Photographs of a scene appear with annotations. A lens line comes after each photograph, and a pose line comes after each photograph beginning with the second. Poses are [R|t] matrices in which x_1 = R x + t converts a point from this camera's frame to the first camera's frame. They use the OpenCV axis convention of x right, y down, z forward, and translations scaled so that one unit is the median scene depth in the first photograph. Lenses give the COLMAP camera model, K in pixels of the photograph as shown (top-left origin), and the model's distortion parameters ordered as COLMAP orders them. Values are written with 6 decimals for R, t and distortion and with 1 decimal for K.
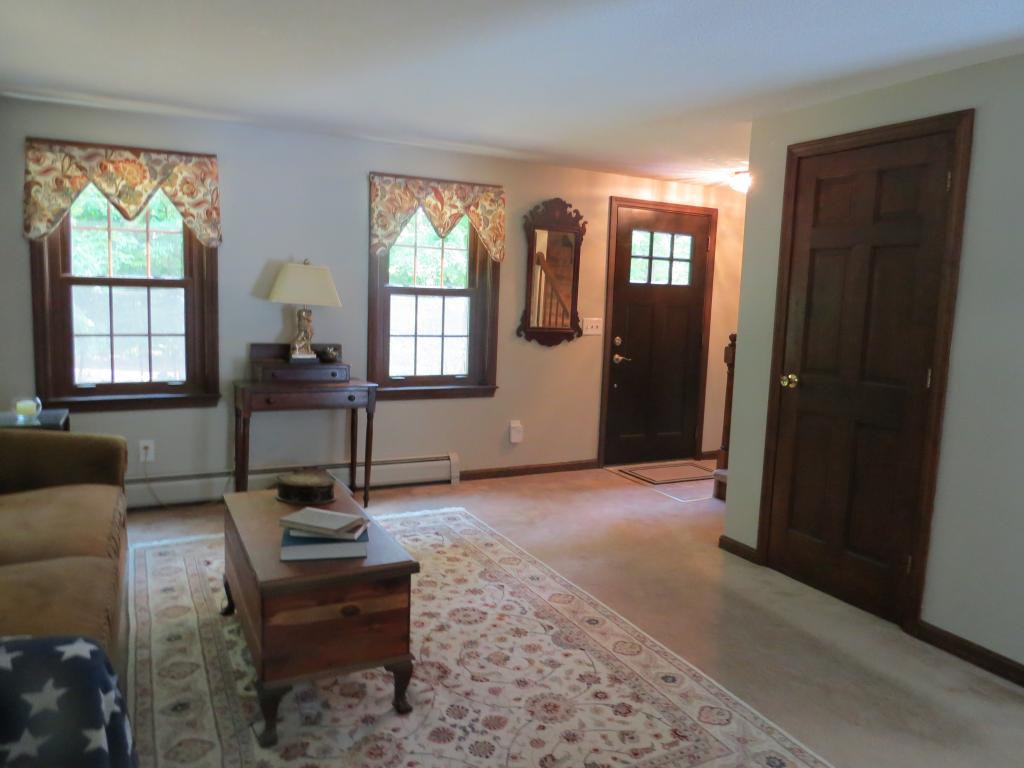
lens RADIAL K [[742.3, 0, 513.8], [0, 742.3, 378.8], [0, 0, 1]] dist [-0.010433, -0.005205]
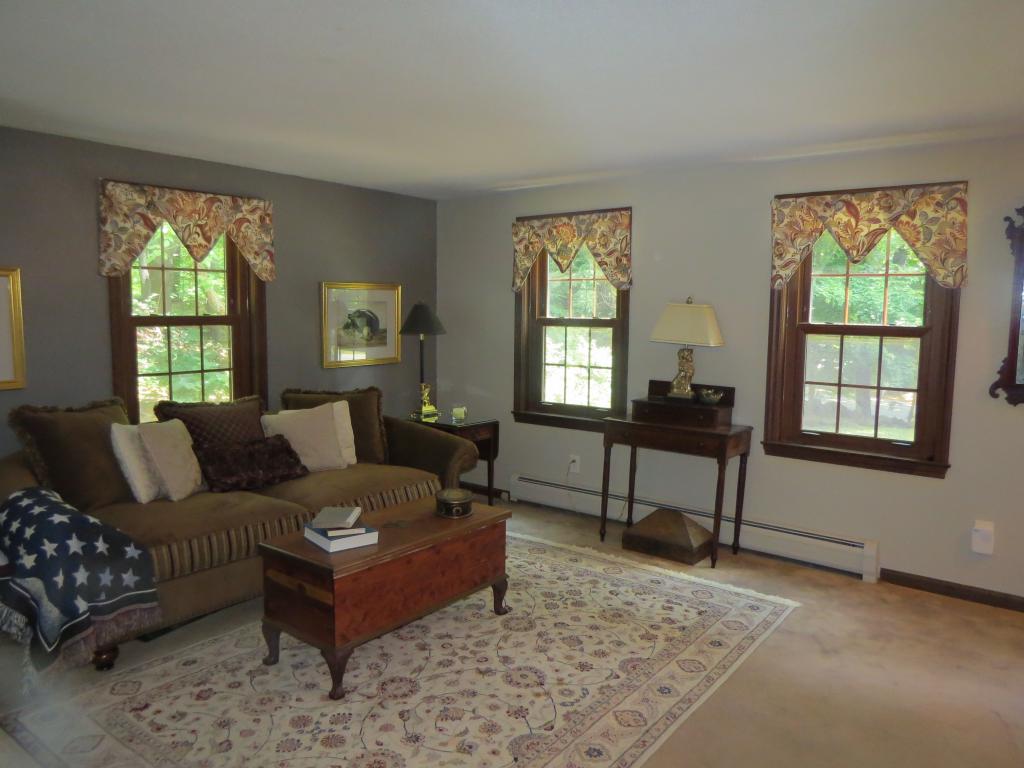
lens RADIAL K [[742.3, 0, 513.8], [0, 742.3, 378.8], [0, 0, 1]] dist [-0.010433, -0.005205]
pose [[0.416044, 0.058774, -0.907443, 0.571574], [-0.103440, 0.994491, 0.016988, -0.051771], [0.903442, 0.086798, 0.419831, 0.425960]]
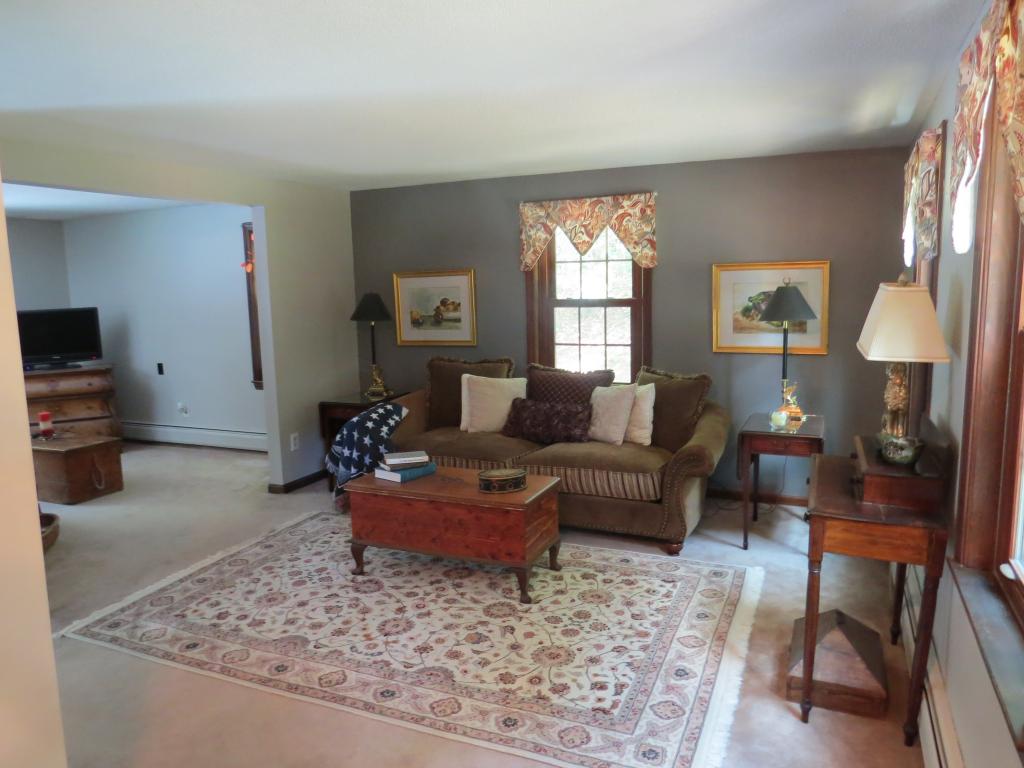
lens RADIAL K [[738.3, 0, 512.0], [0, 738.3, 384.0], [0, 0, 1]] dist [-0.033715, -0.004245]
pose [[-0.783495, 0.068134, -0.617651, 0.327785], [-0.077515, 0.975491, 0.205936, -0.187975], [0.616544, 0.209227, -0.759011, 1.382030]]
